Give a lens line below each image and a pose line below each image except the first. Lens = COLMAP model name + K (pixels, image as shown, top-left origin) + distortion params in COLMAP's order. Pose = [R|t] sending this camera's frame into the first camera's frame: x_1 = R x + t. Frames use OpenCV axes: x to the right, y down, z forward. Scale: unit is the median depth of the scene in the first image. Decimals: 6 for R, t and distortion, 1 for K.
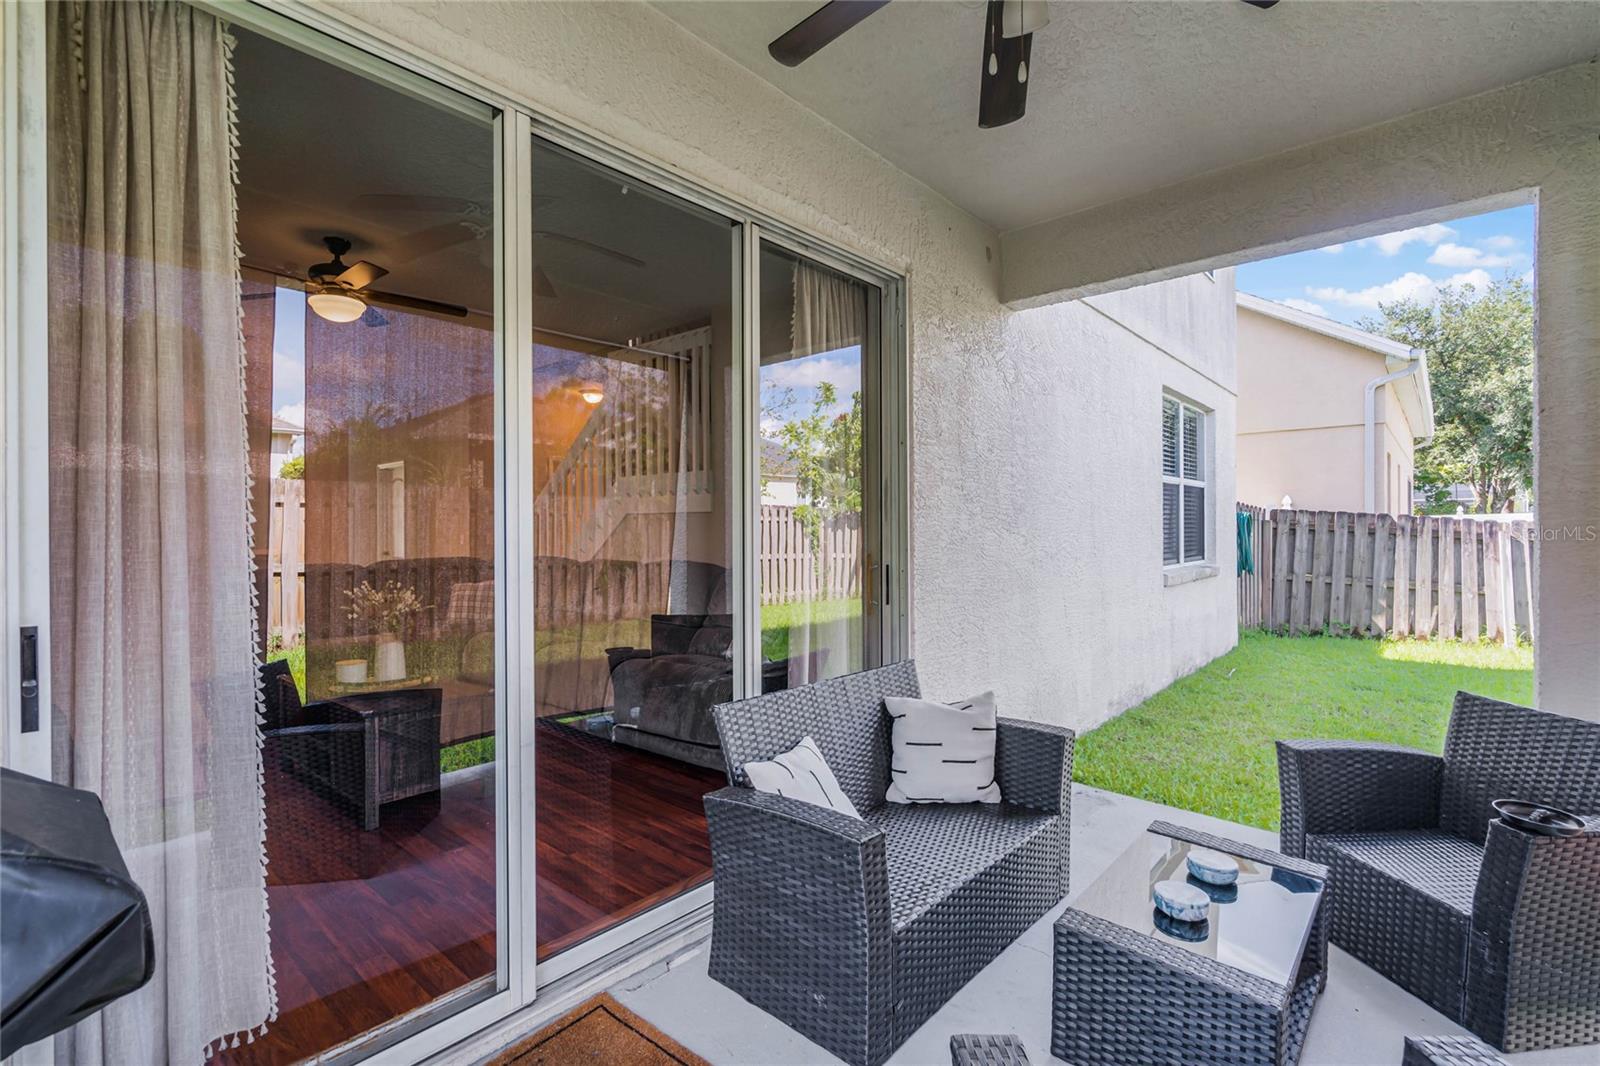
lens RADIAL K [[725.7, 0, 812.3], [0, 725.7, 536.7], [0, 0, 1]] dist [-0.001449, -0.000039]
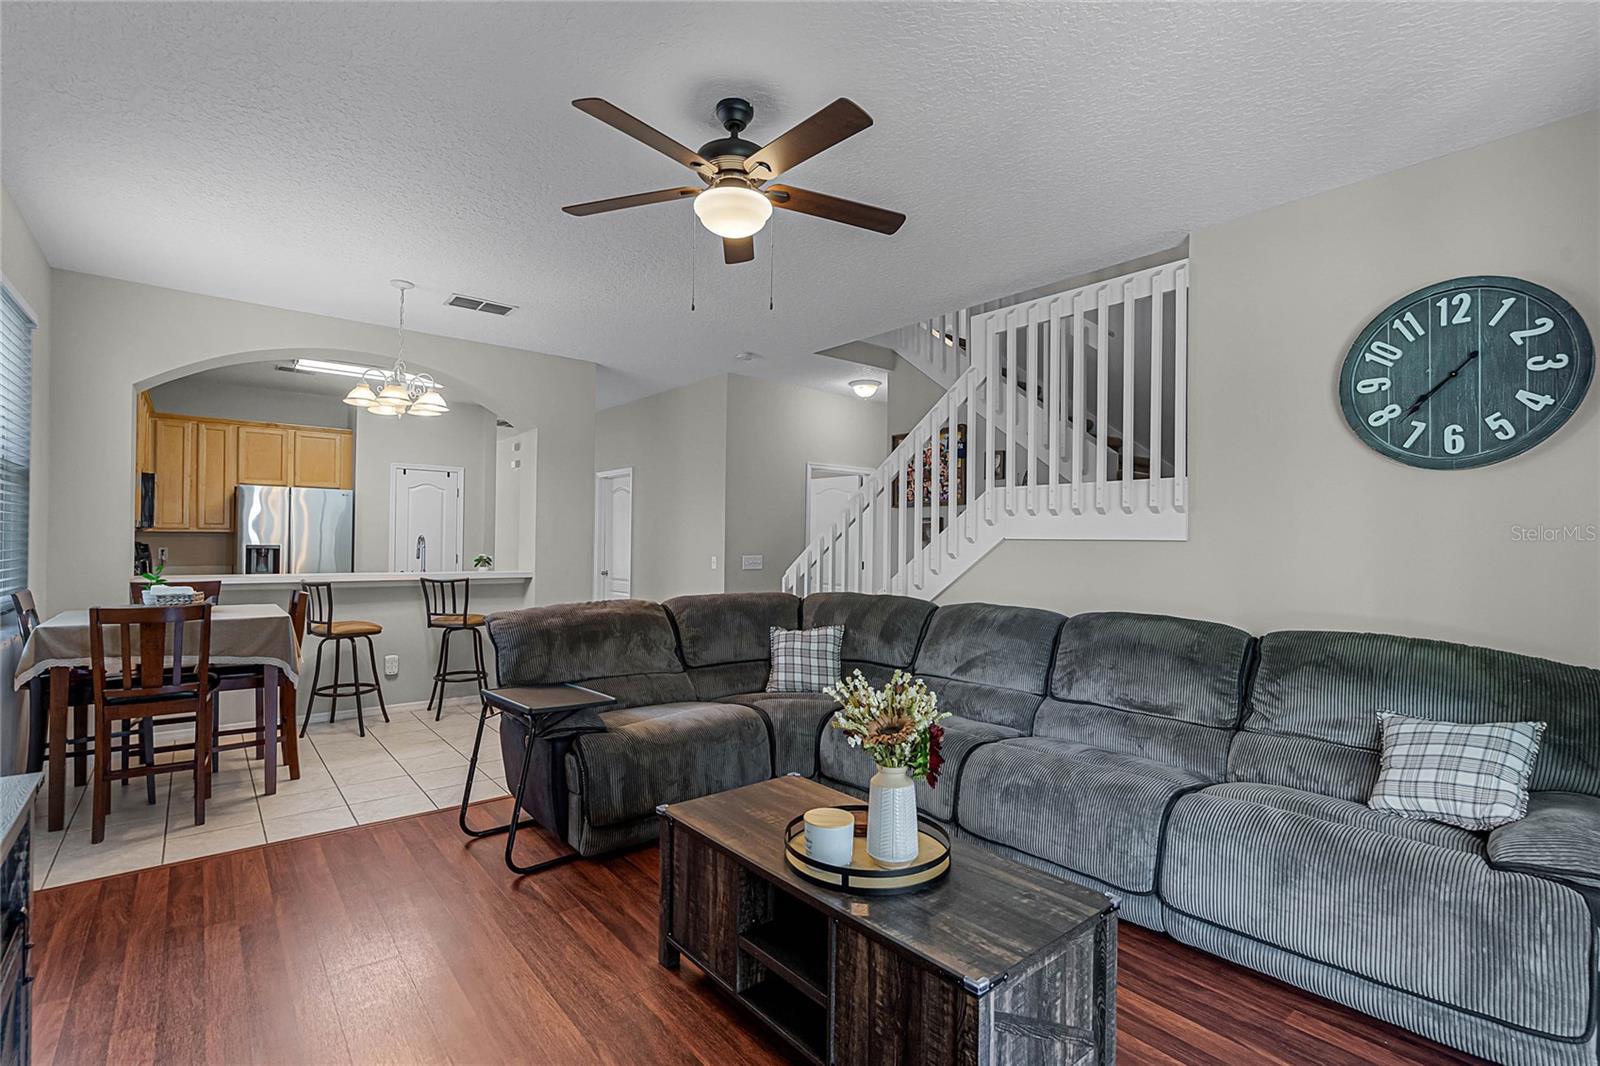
lens RADIAL K [[735.8, 0, 796.8], [0, 735.8, 547.1], [0, 0, 1]] dist [-0.011549, 0.008491]
pose [[0.985905, 0.021253, -0.165950, -0.373387], [-0.023047, 0.999695, -0.008889, -0.013986], [0.165711, 0.012588, 0.986094, 0.291240]]
